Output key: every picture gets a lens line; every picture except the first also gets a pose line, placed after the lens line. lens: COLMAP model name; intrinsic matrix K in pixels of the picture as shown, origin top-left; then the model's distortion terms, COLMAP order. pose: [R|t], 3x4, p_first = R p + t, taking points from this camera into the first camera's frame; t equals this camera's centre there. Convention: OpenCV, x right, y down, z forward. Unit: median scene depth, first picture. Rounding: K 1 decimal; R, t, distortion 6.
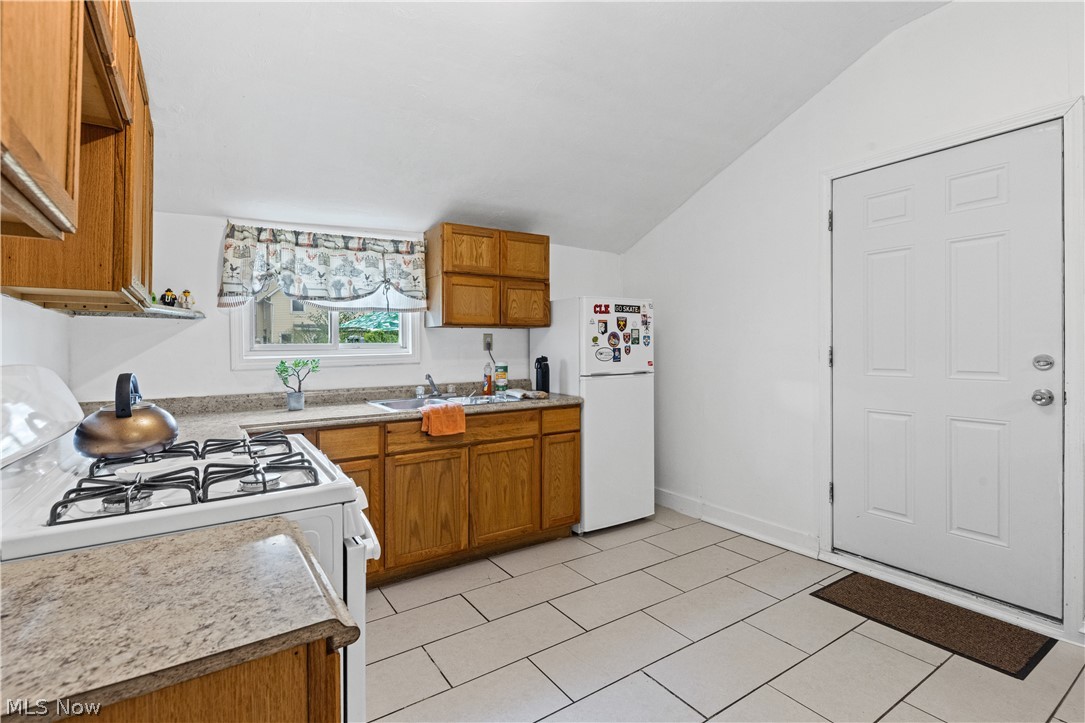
lens RADIAL K [[514.6, 0, 564.7], [0, 514.6, 330.2], [0, 0, 1]] dist [-0.002334, 0.000239]
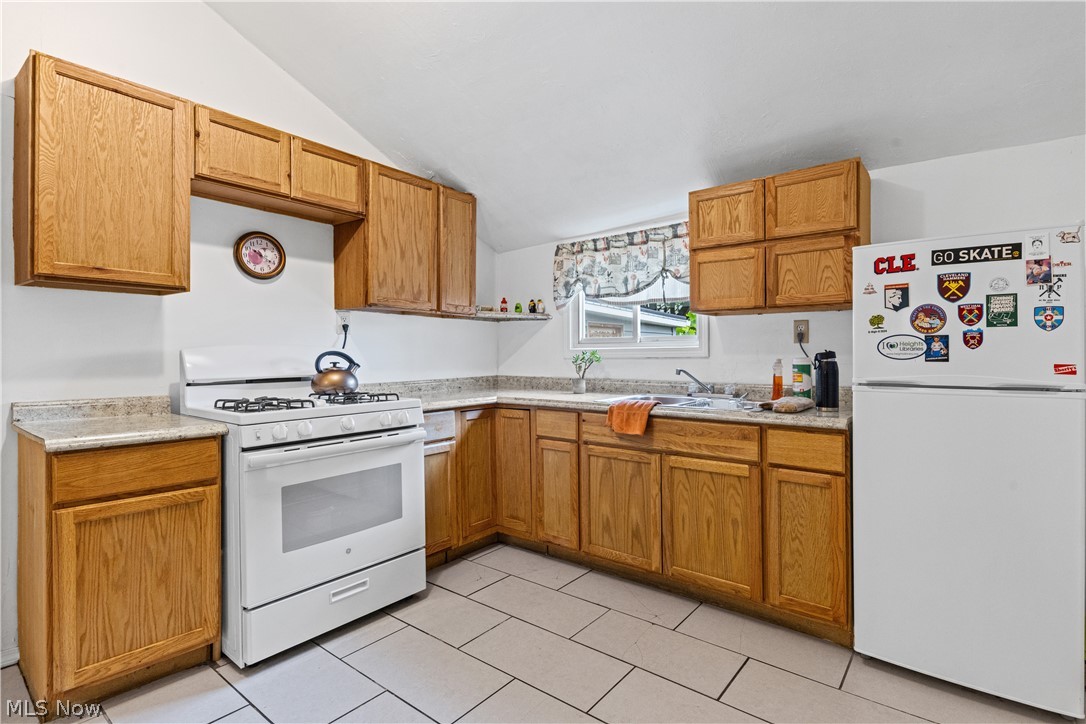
lens RADIAL K [[539.5, 0, 566.2], [0, 539.5, 346.0], [0, 0, 1]] dist [-0.000334, -0.005448]
pose [[0.288987, -0.004939, -0.957320, 0.602345], [0.027657, 0.999612, 0.003192, 0.039758], [0.956934, -0.027399, 0.289011, 0.583112]]
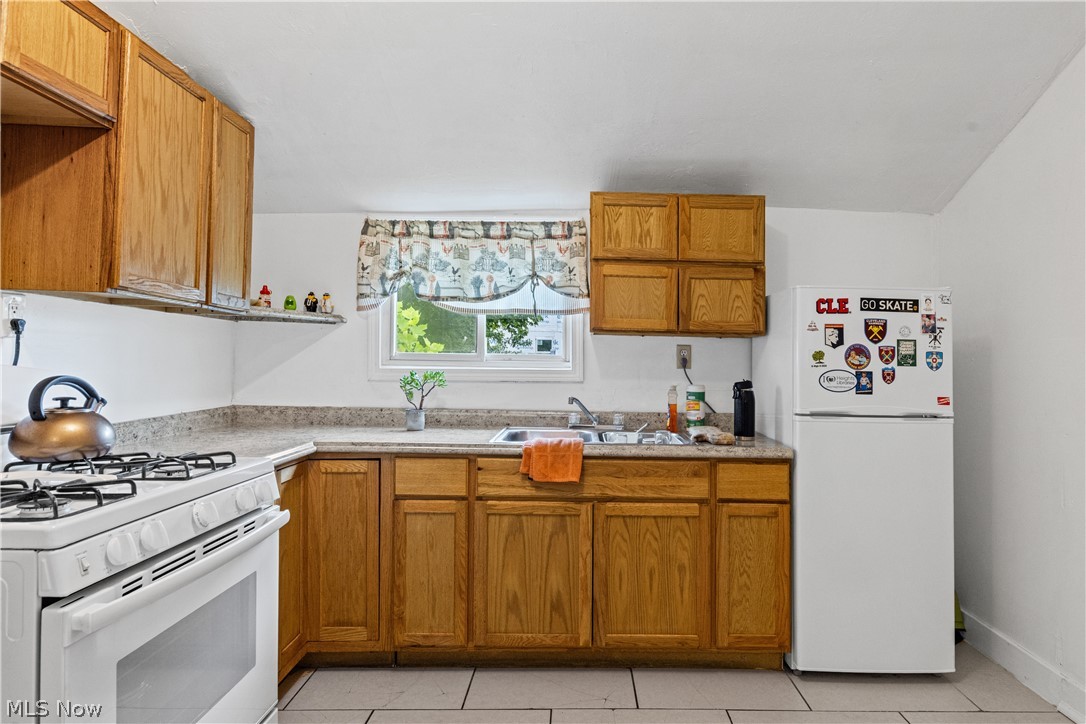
lens RADIAL K [[666.8, 0, 598.6], [0, 666.8, 332.8], [0, 0, 1]] dist [0.007732, -0.005725]
pose [[0.837240, 0.002421, -0.546830, 0.314940], [-0.010872, 0.999866, -0.012219, 0.003735], [0.546727, 0.016176, 0.837155, 0.226016]]
